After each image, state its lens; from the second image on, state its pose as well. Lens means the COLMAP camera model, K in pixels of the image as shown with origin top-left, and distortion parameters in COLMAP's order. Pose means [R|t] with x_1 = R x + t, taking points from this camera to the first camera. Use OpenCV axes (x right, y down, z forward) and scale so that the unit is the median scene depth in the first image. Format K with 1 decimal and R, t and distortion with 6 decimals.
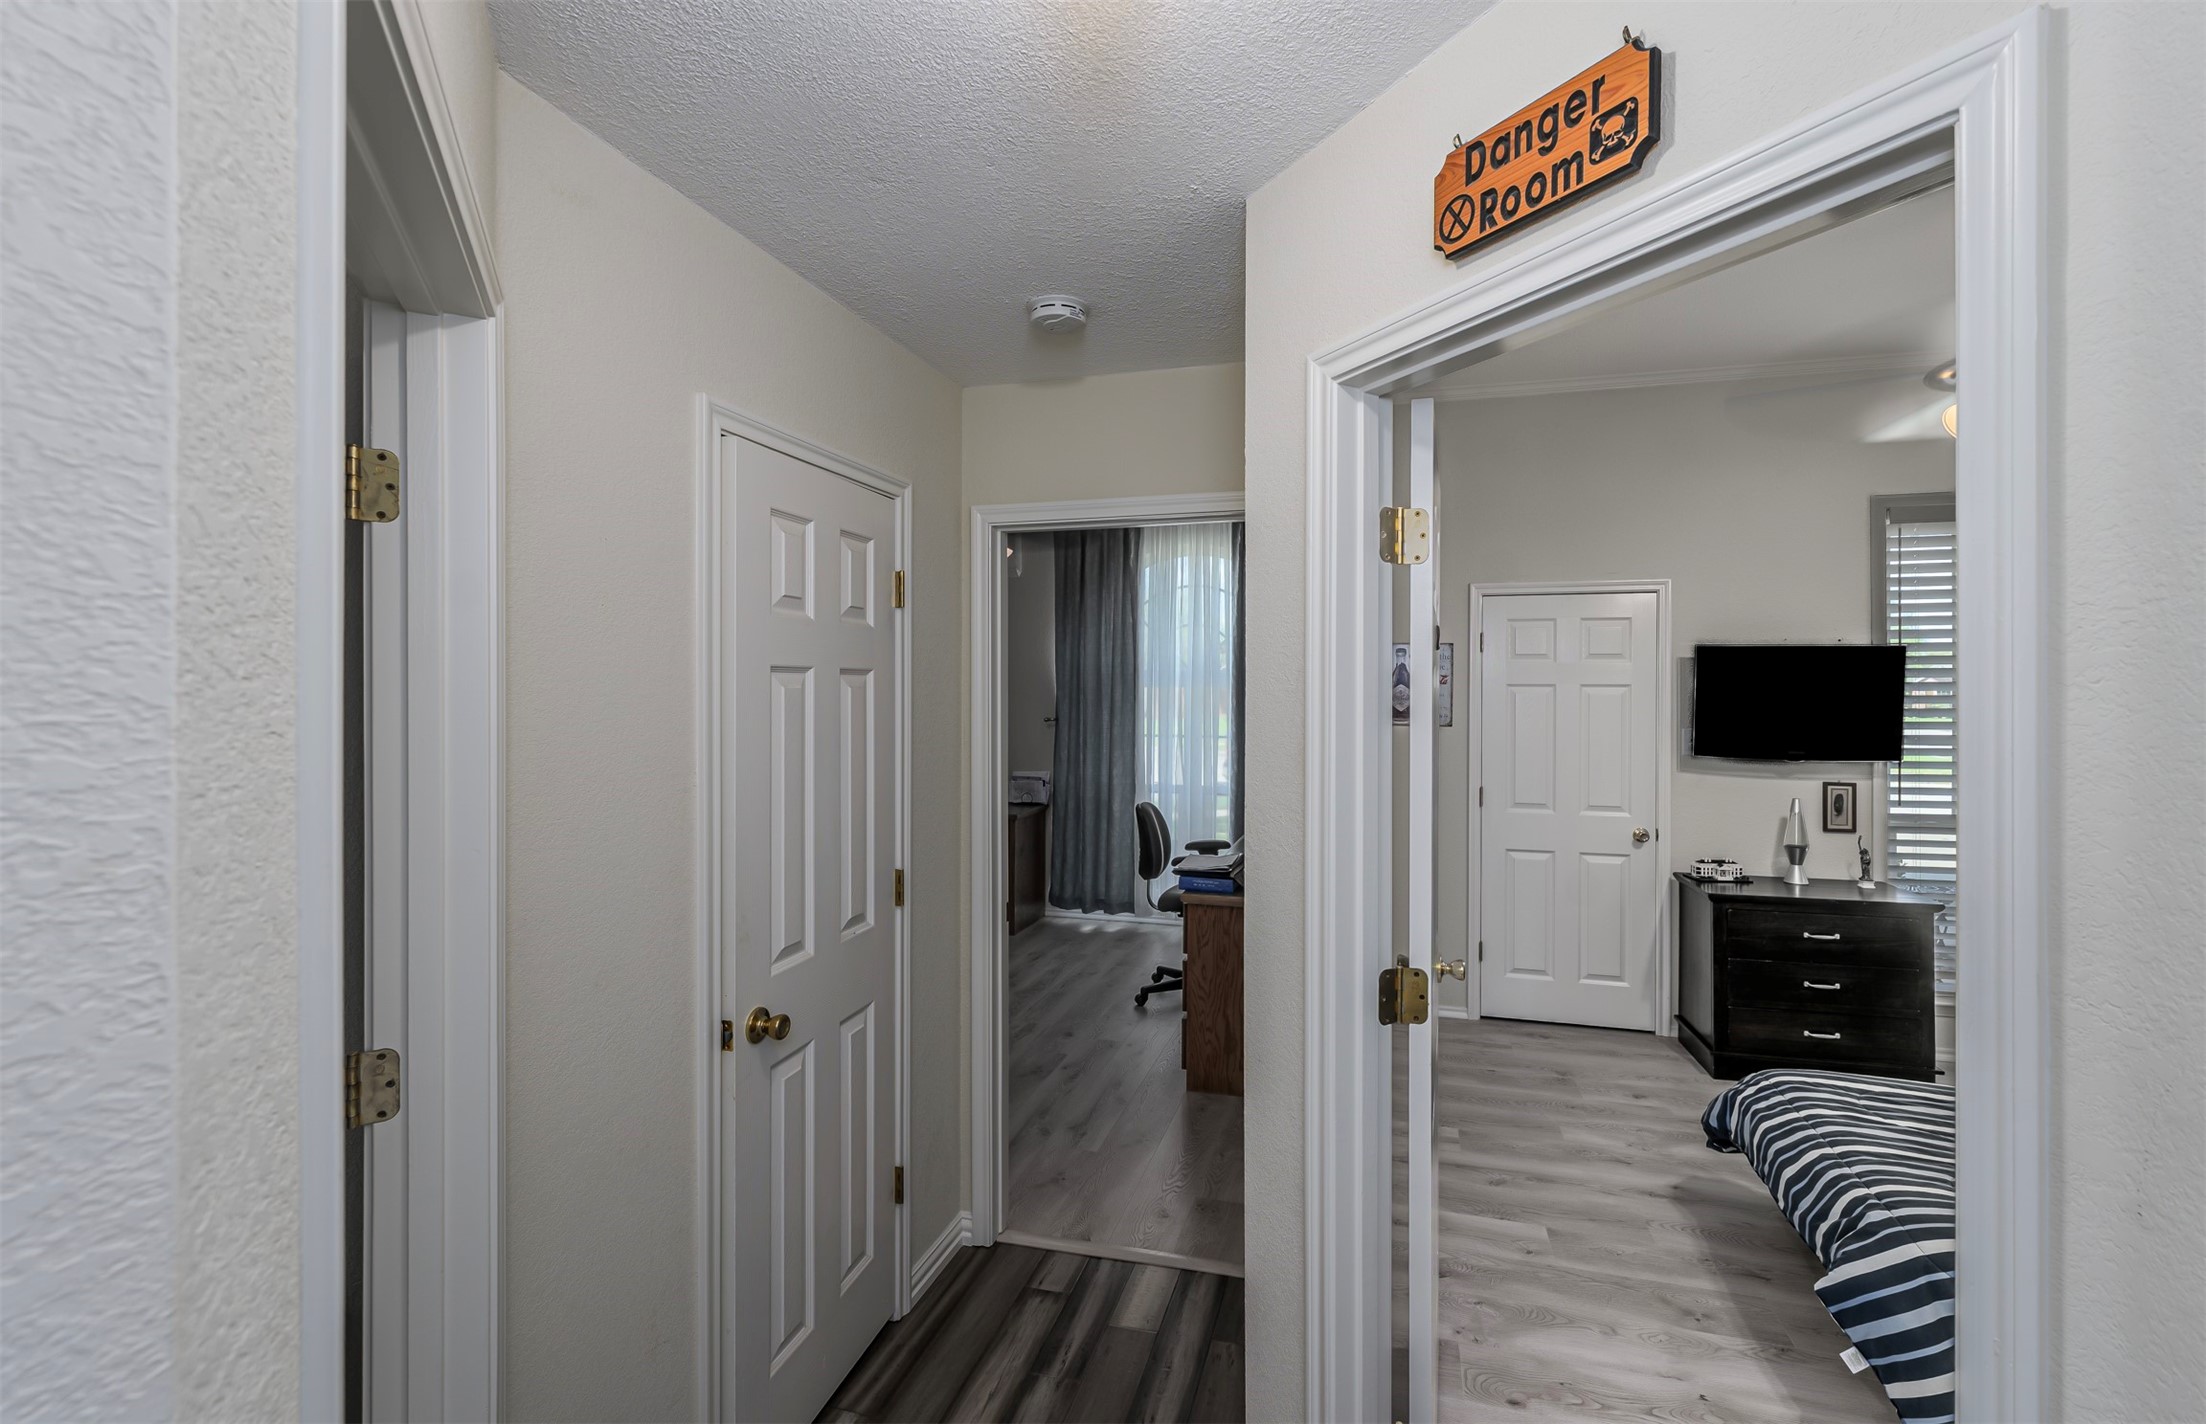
lens RADIAL K [[998.3, 0, 1108.1], [0, 998.3, 681.0], [0, 0, 1]] dist [-0.000491, -0.000099]
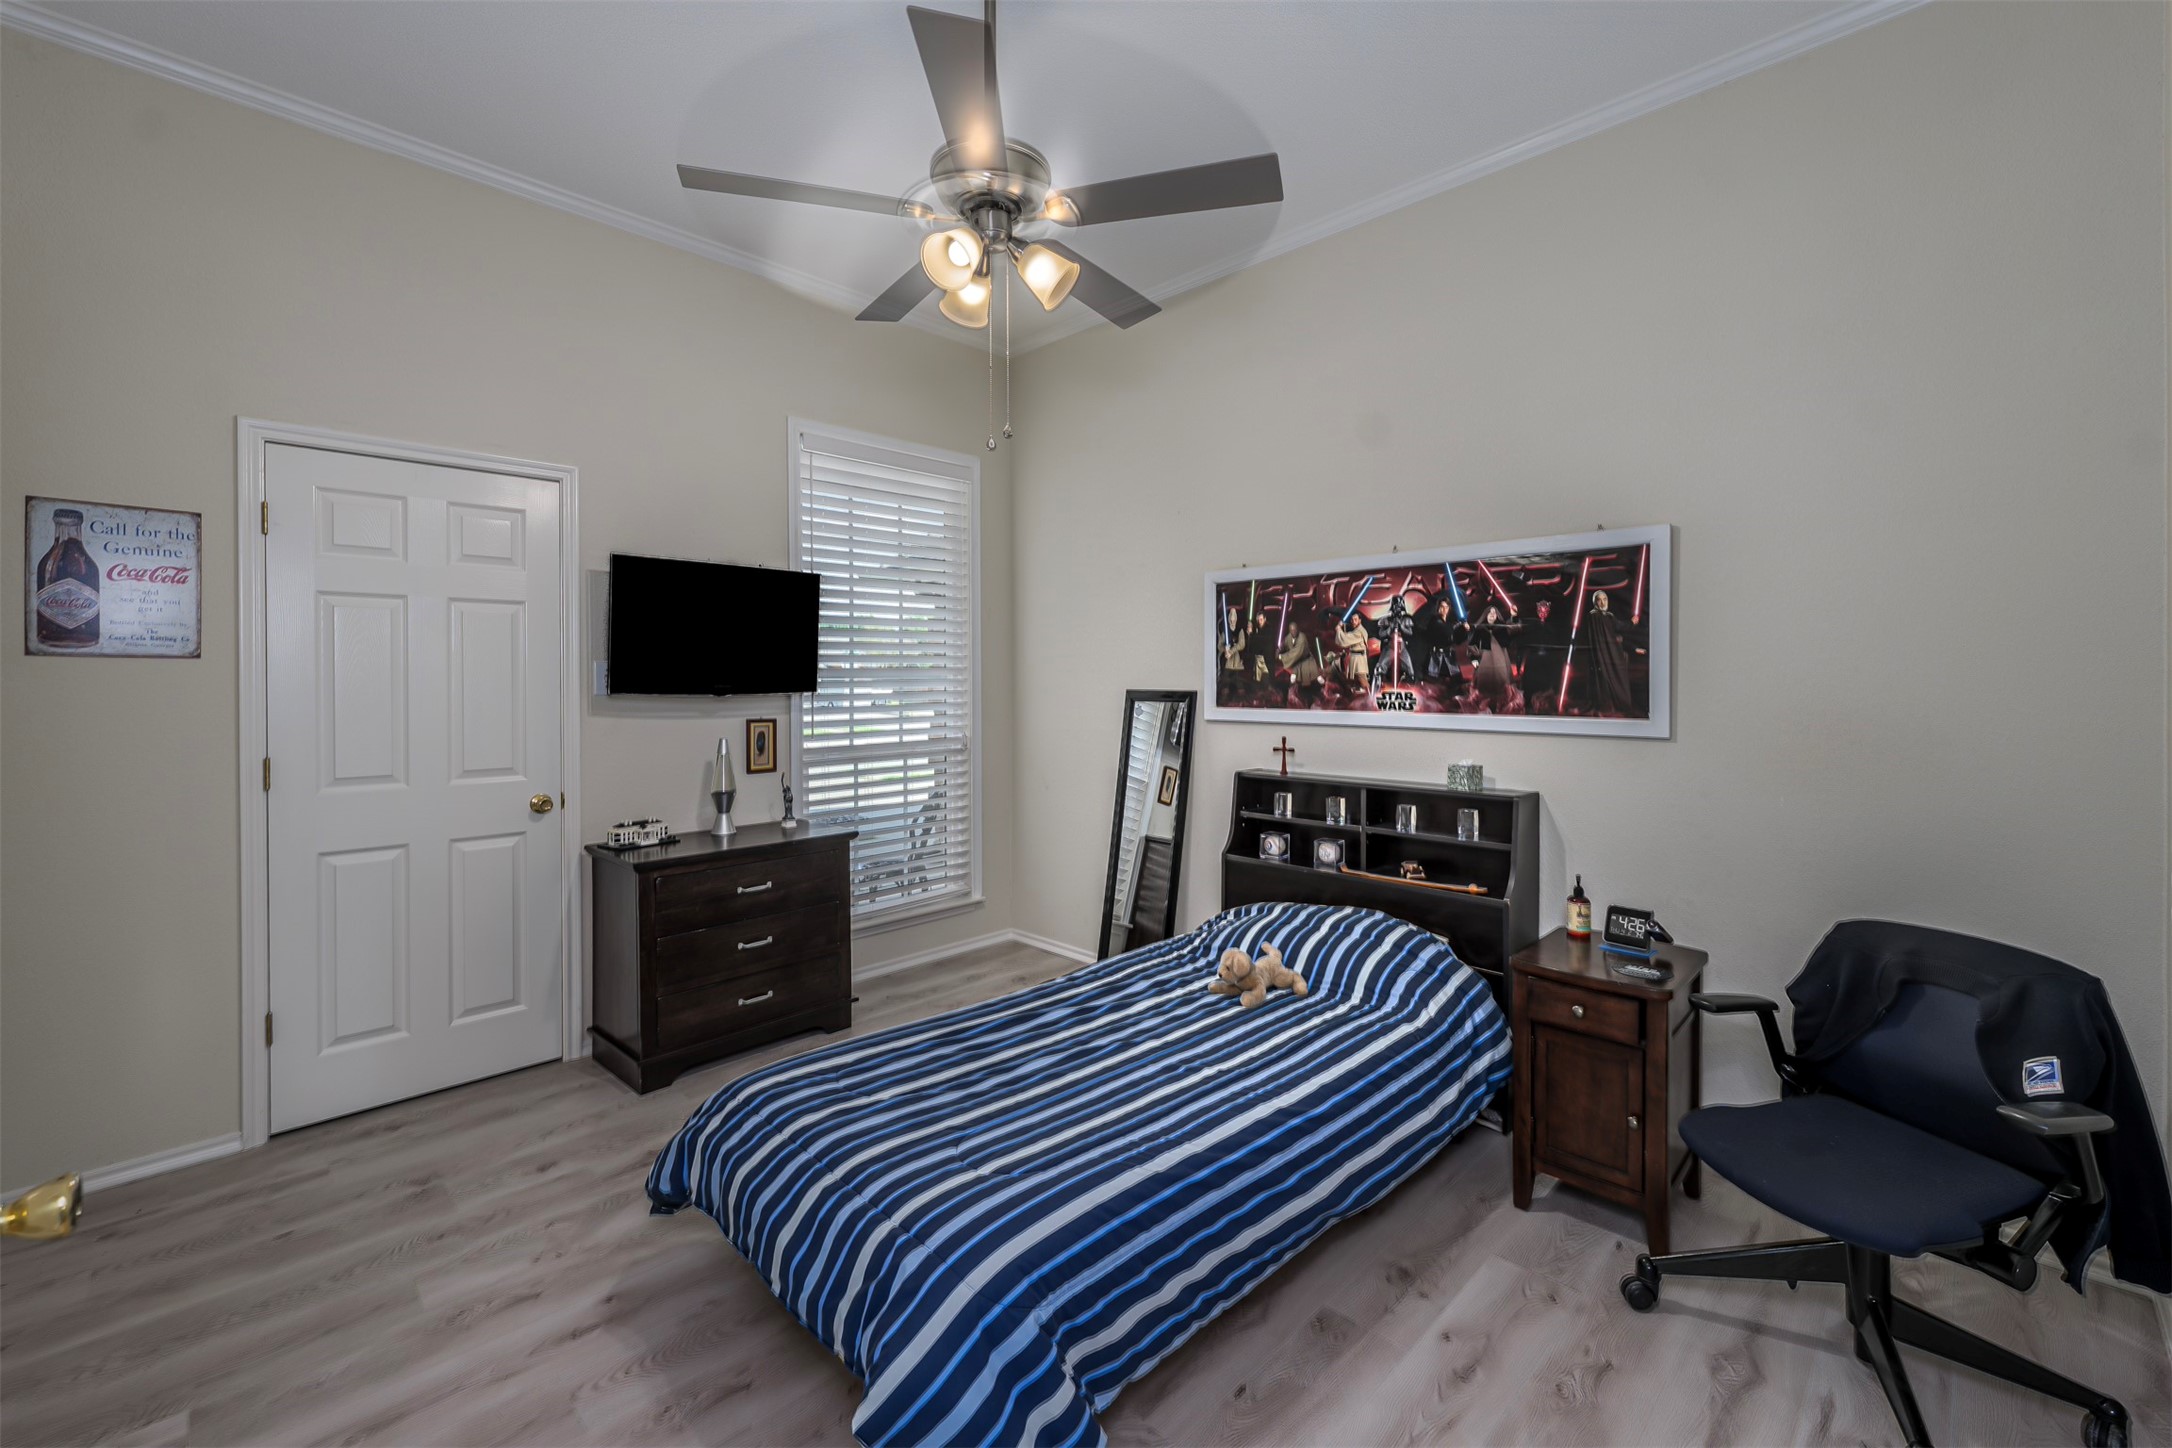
lens RADIAL K [[884.6, 0, 1092.5], [0, 884.6, 686.4], [0, 0, 1]] dist [0.000201, 0.000137]
pose [[0.481908, -0.007441, 0.876190, 0.161032], [0.004781, 0.999971, 0.005862, 0.068565], [-0.876209, 0.001364, 0.481930, 0.336024]]
